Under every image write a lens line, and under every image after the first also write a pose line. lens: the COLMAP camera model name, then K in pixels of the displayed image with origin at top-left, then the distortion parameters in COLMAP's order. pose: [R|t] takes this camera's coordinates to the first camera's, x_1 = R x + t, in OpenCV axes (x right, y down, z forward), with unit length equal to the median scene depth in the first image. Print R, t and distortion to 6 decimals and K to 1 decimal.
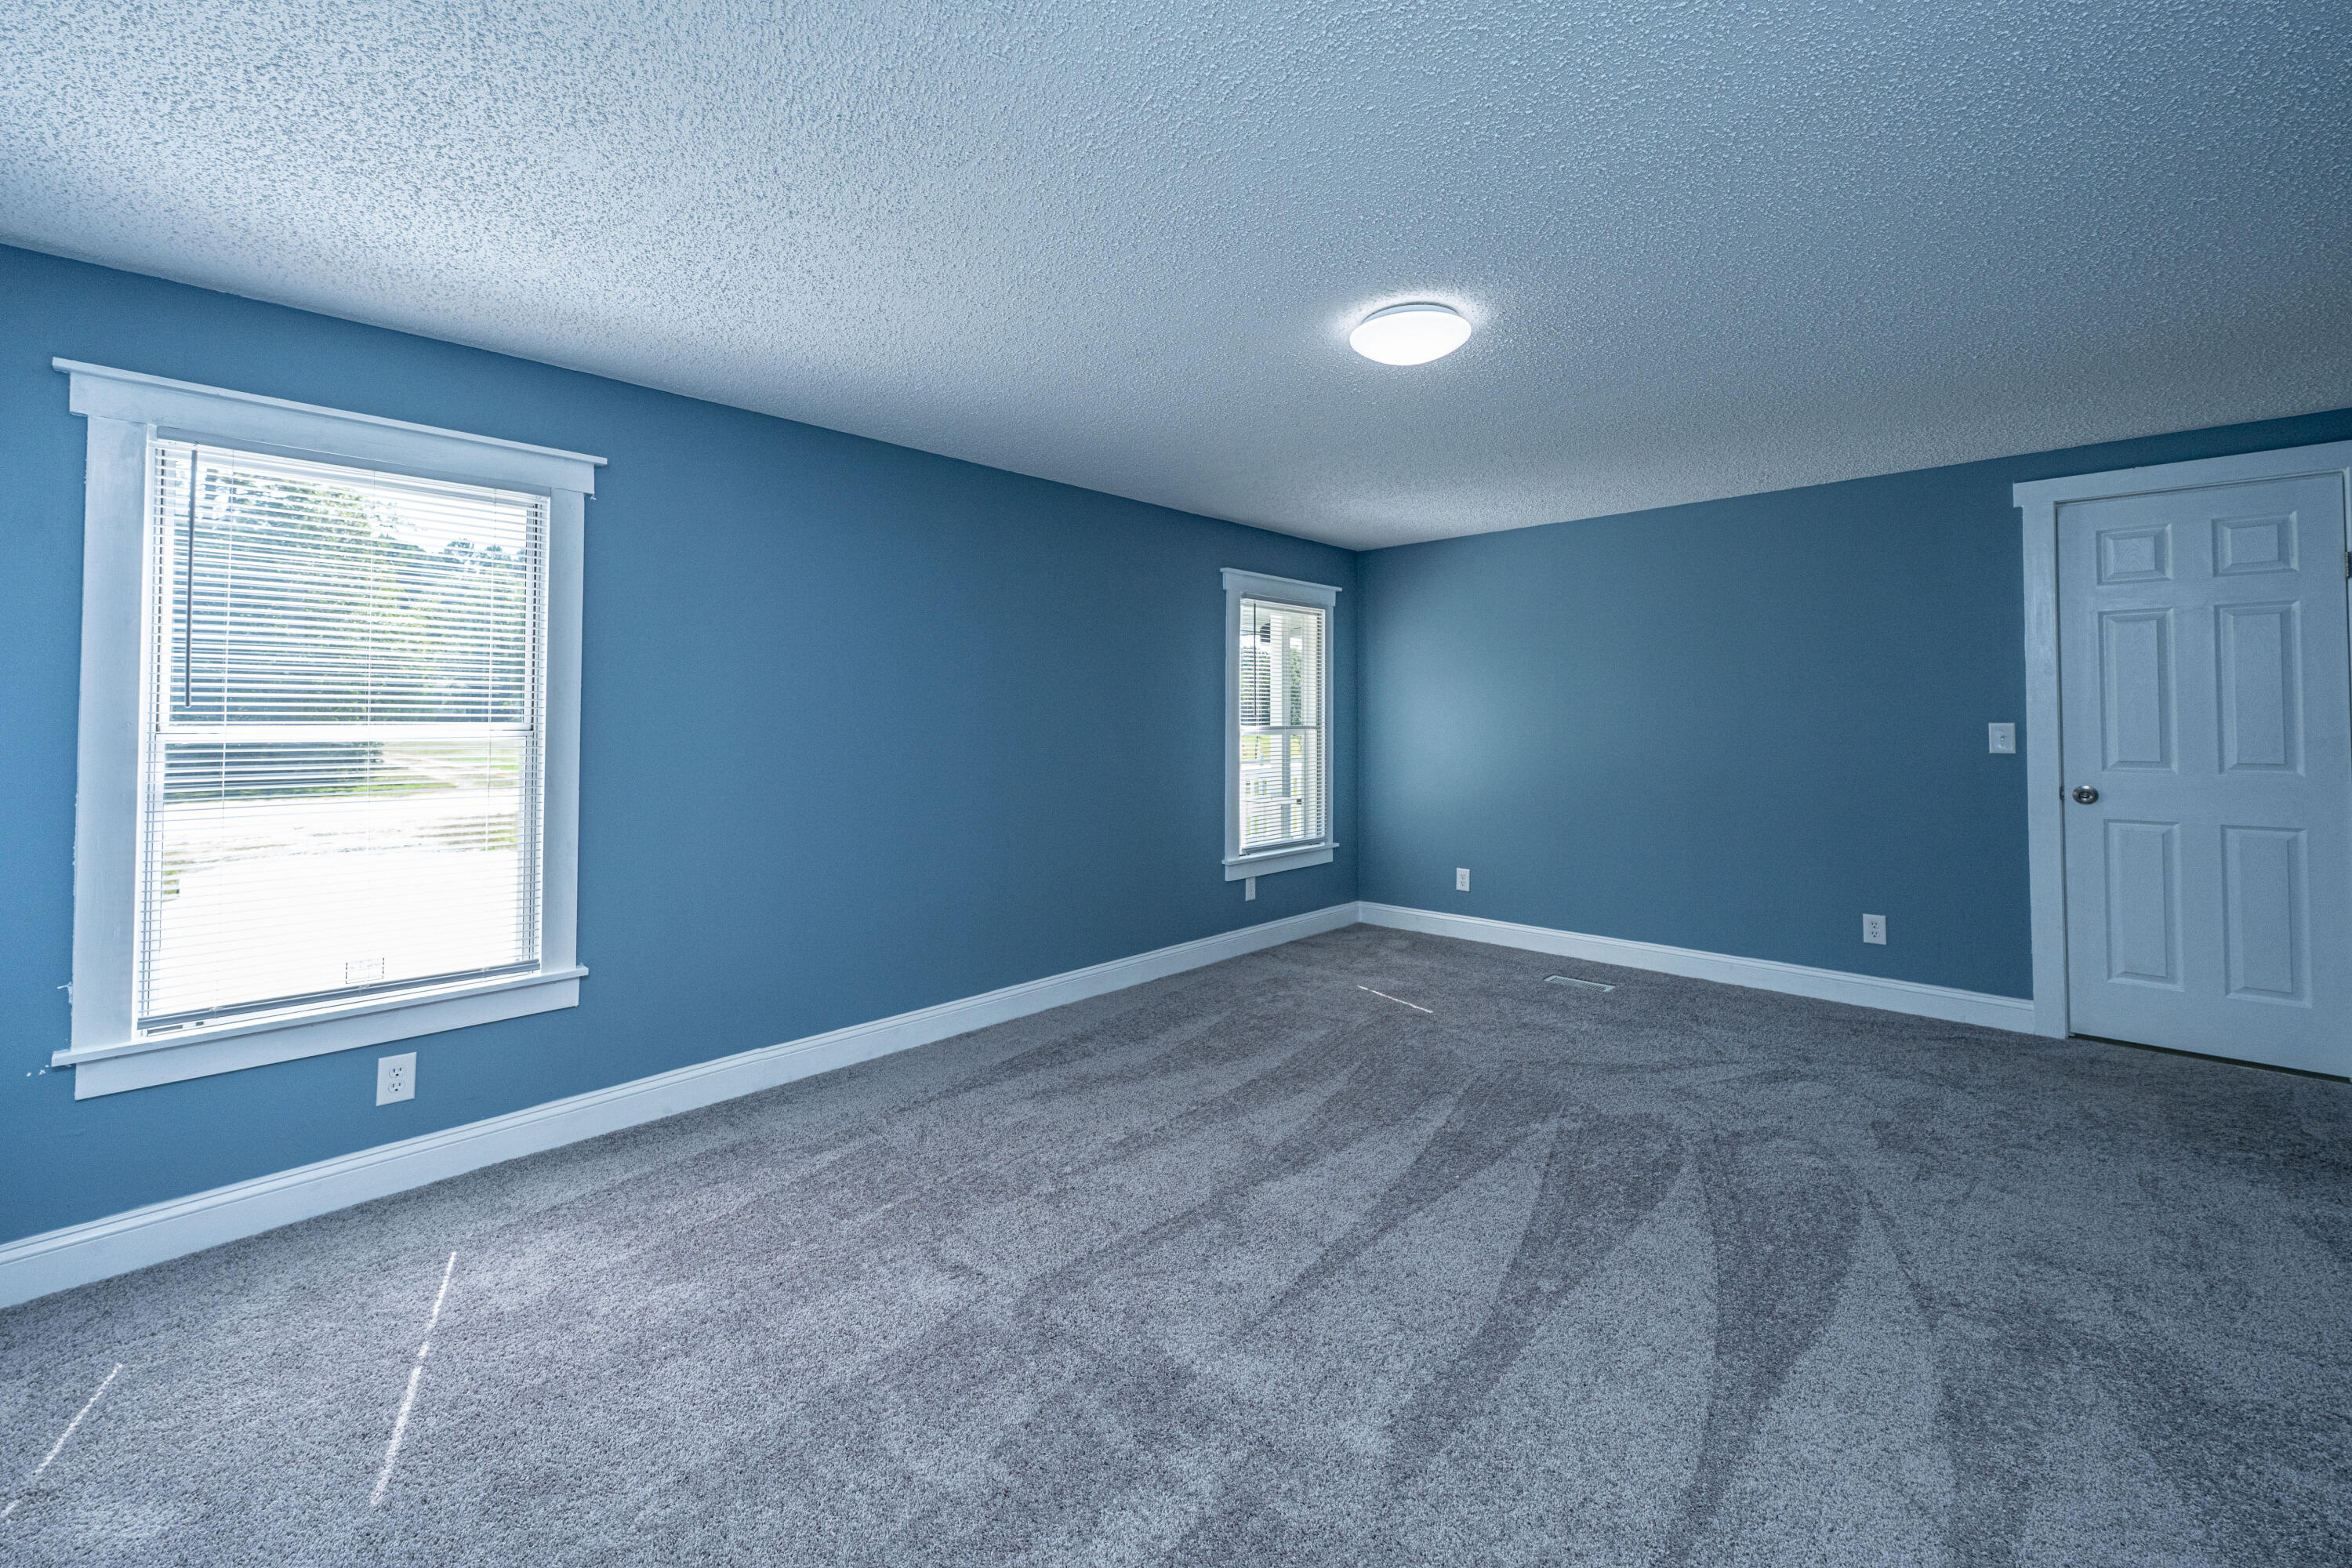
lens RADIAL K [[955.7, 0, 1178.3], [0, 955.7, 689.7], [0, 0, 1]] dist [-0.001470, -0.000405]
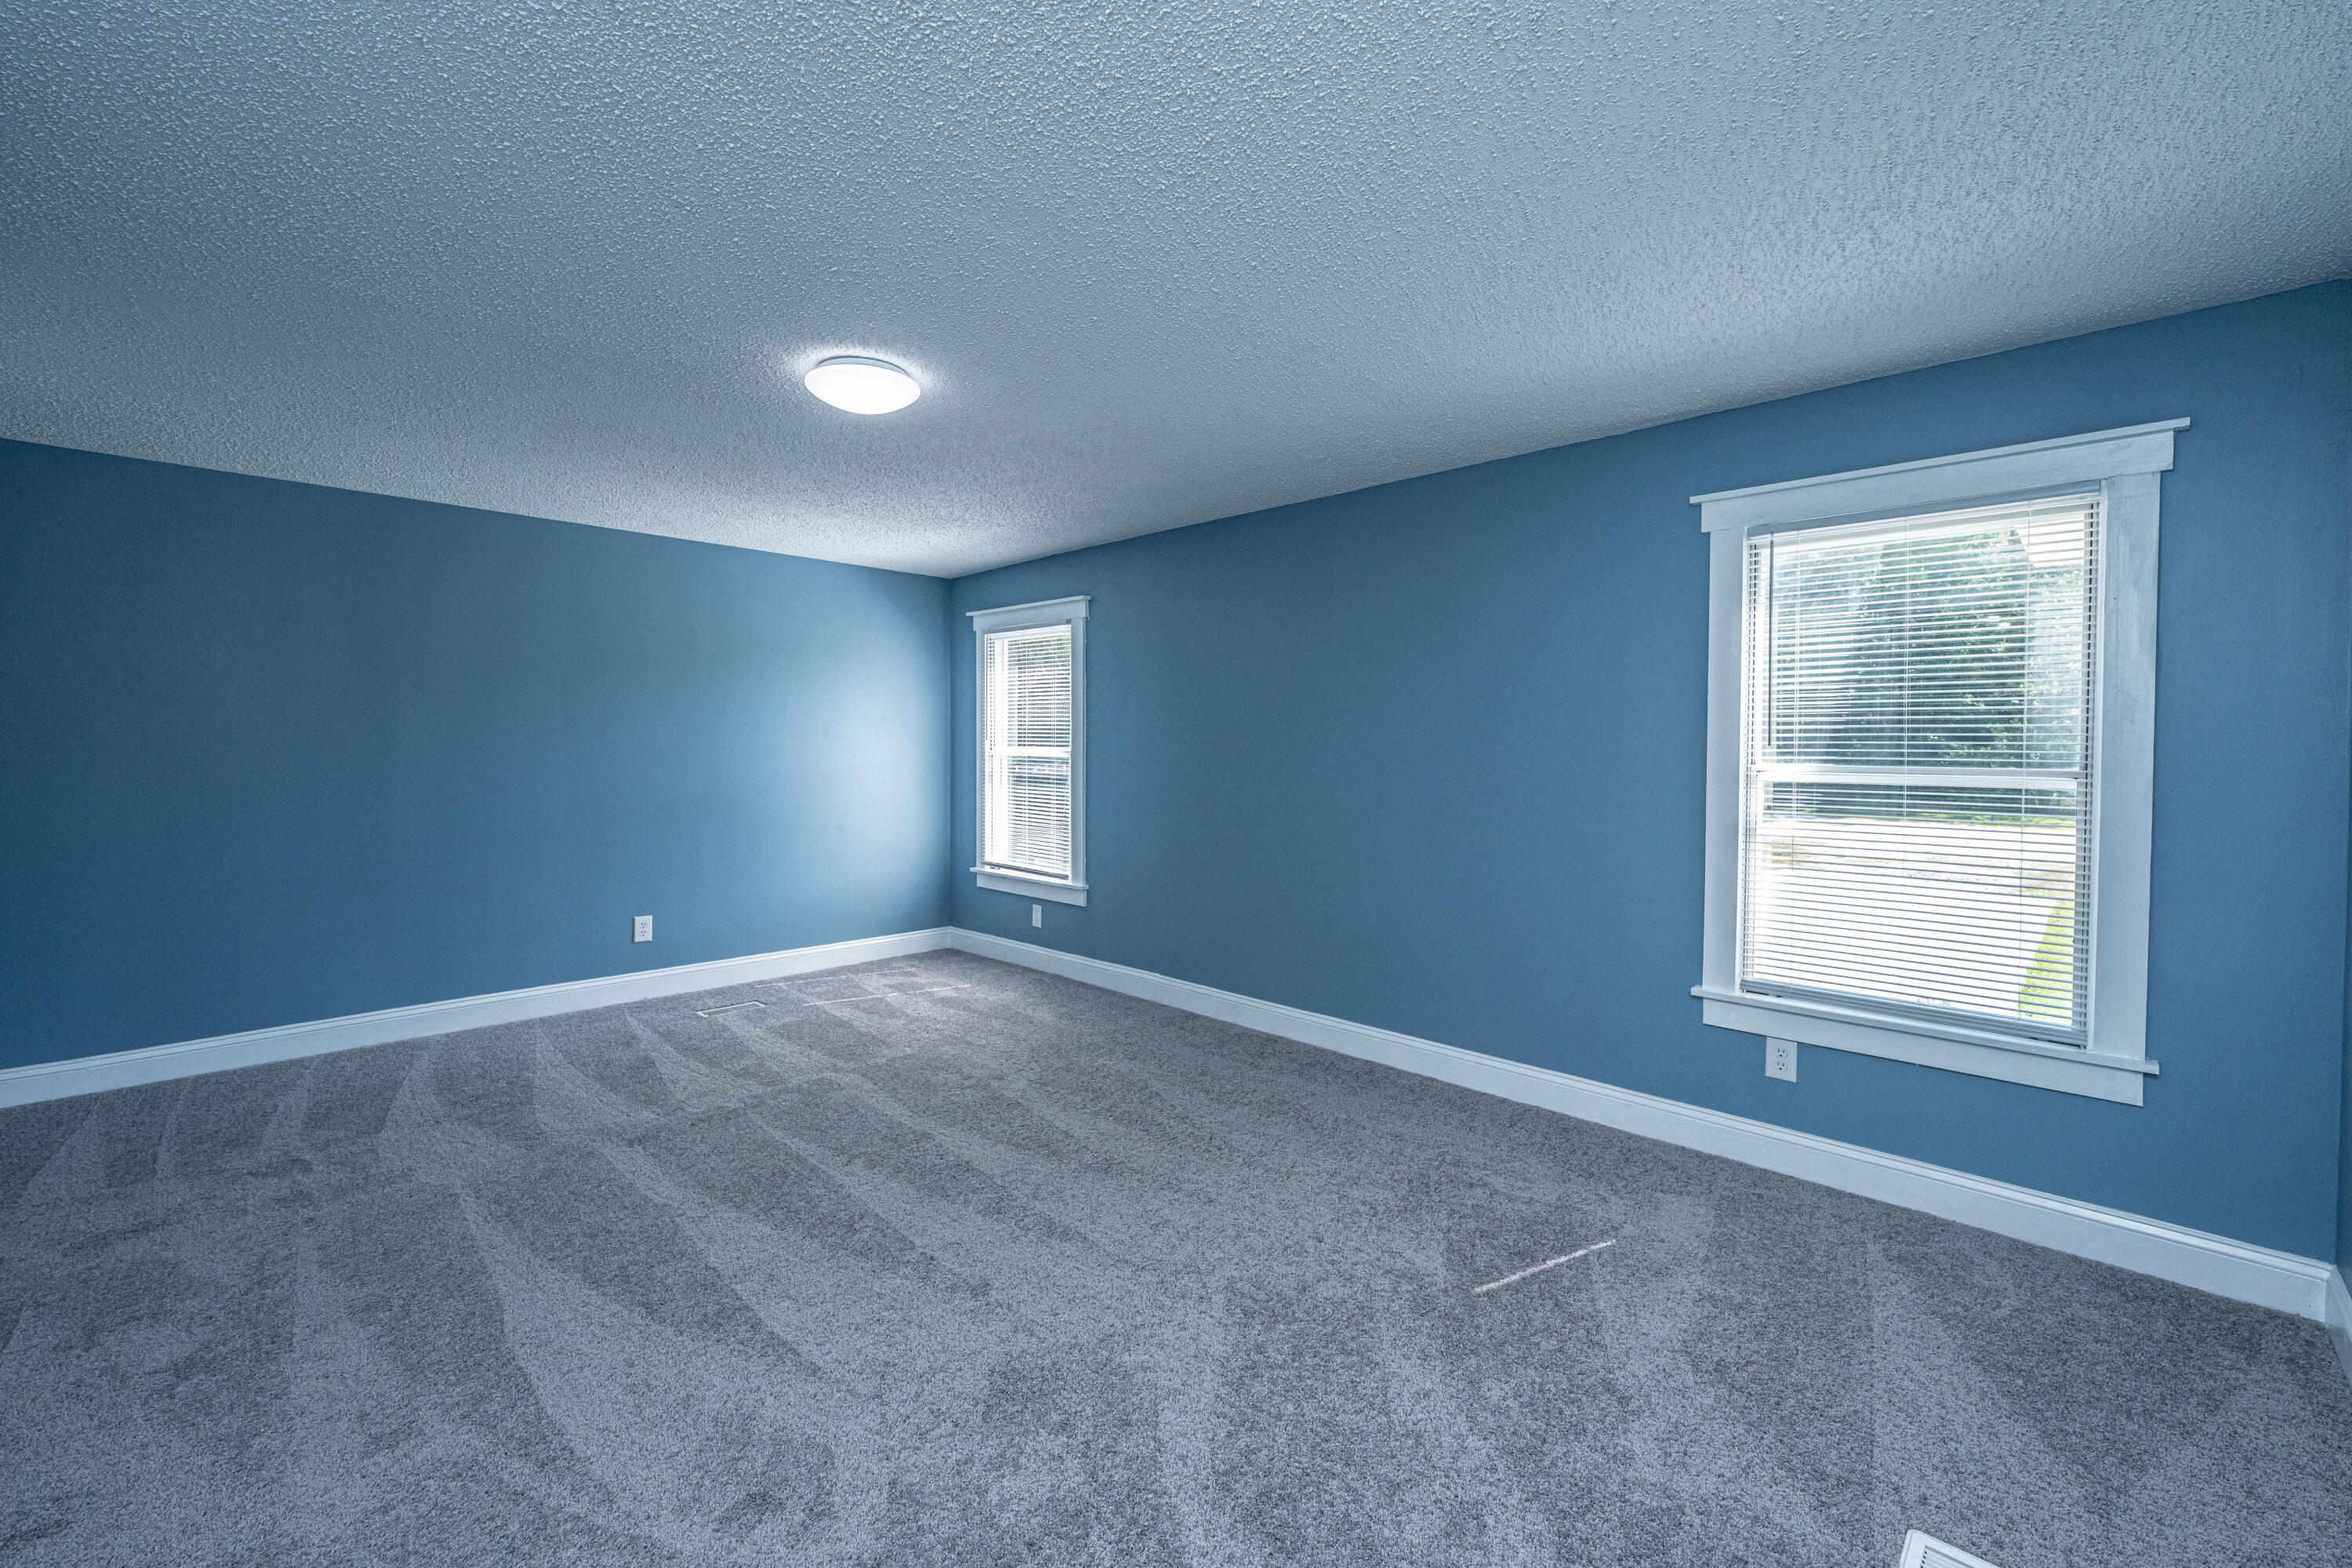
lens RADIAL K [[949.3, 0, 1186.2], [0, 949.3, 771.5], [0, 0, 1]] dist [-0.000705, -0.000015]
pose [[-0.010467, 0.024206, -0.999652, 0.243823], [0.022490, 0.999460, 0.023966, 0.008275], [0.999692, -0.022231, -0.011006, 0.260553]]
